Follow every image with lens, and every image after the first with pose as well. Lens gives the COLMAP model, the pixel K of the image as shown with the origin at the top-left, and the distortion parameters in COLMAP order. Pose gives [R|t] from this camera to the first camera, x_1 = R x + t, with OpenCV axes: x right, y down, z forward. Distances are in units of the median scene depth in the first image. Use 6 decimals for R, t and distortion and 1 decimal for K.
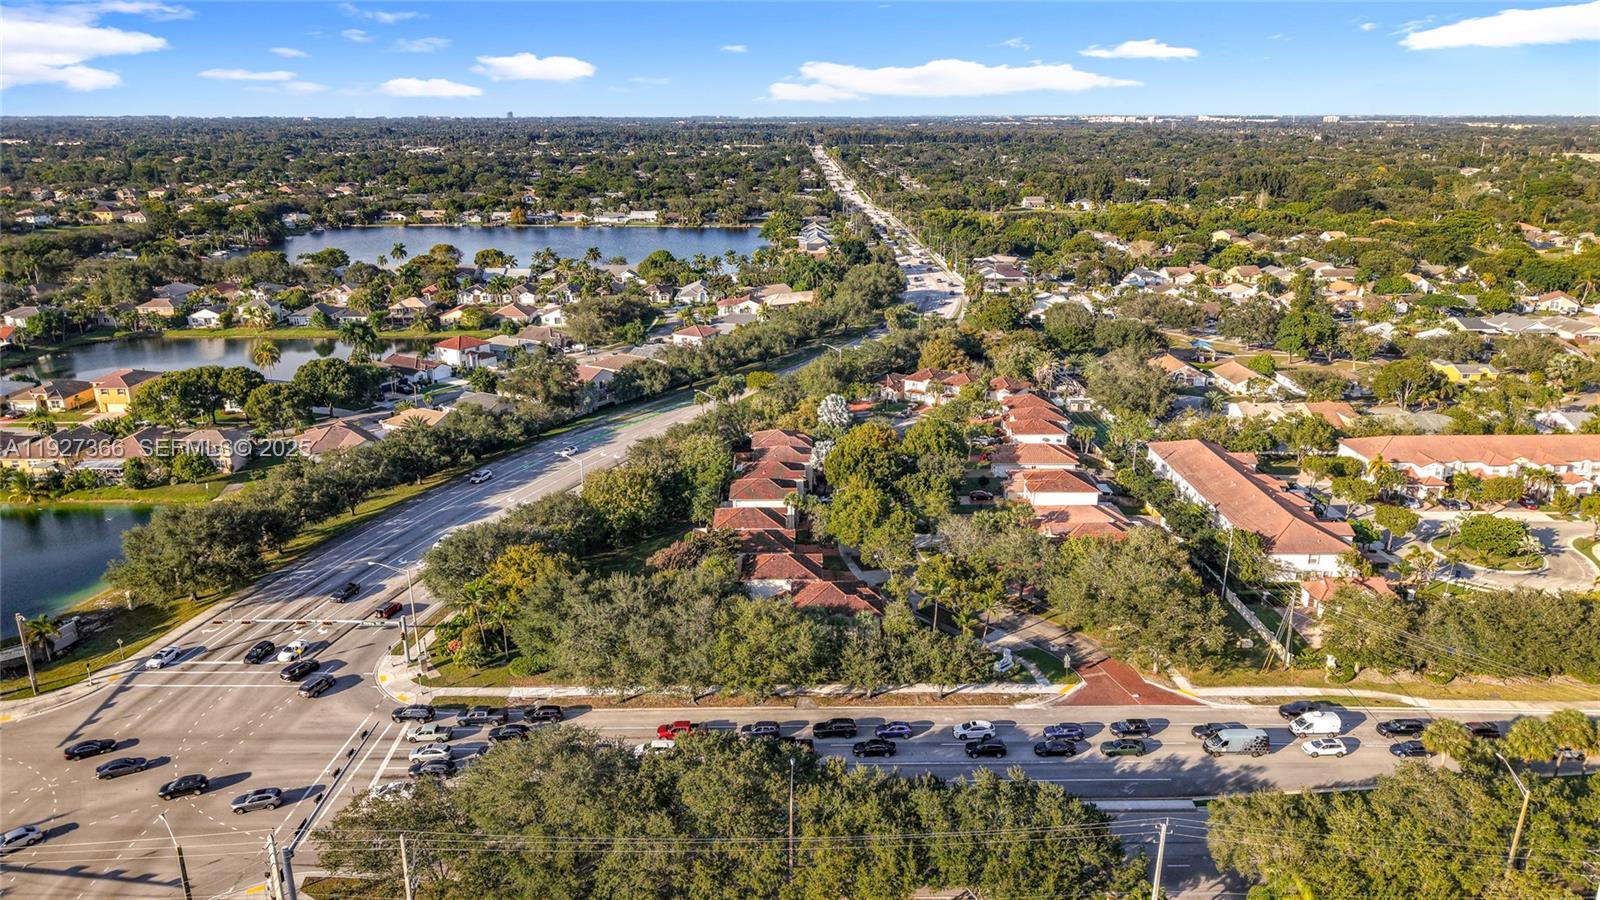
lens RADIAL K [[1127.7, 0, 800.0], [0, 1127.7, 448.6], [0, 0, 1]] dist [0.000170, -0.001081]
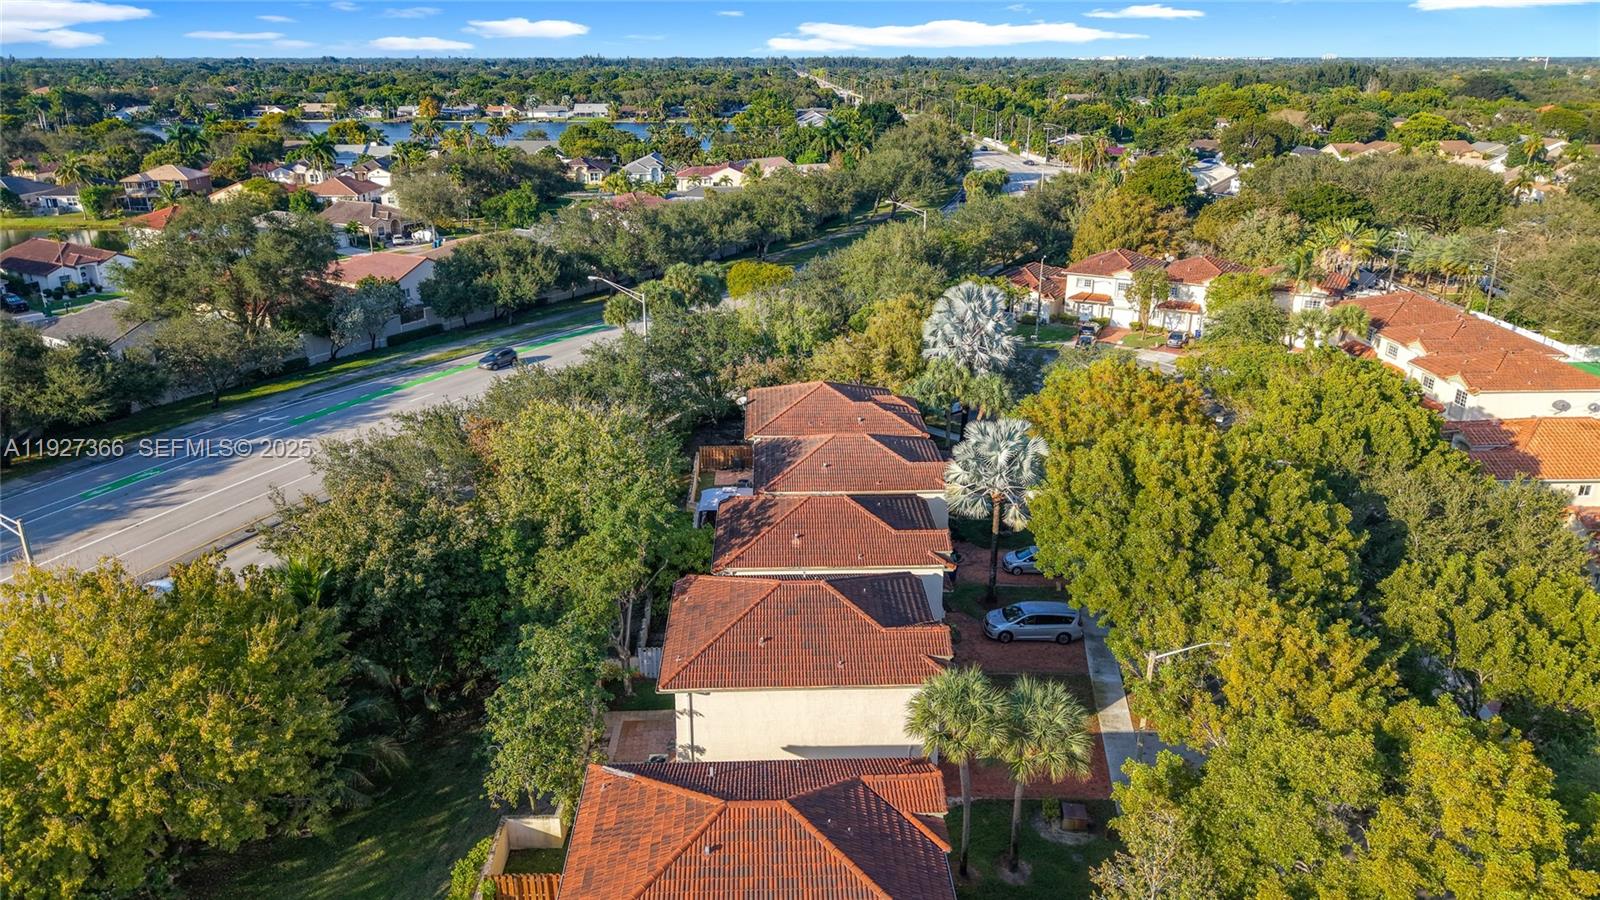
lens RADIAL K [[1127.7, 0, 801.3], [0, 1127.7, 449.5], [0, 0, 1]] dist [0.000170, -0.001081]
pose [[0.999776, -0.006787, 0.020042, -0.026517], [0.005928, 0.999074, 0.042614, -0.009004], [-0.020313, -0.042486, 0.998891, 0.535812]]
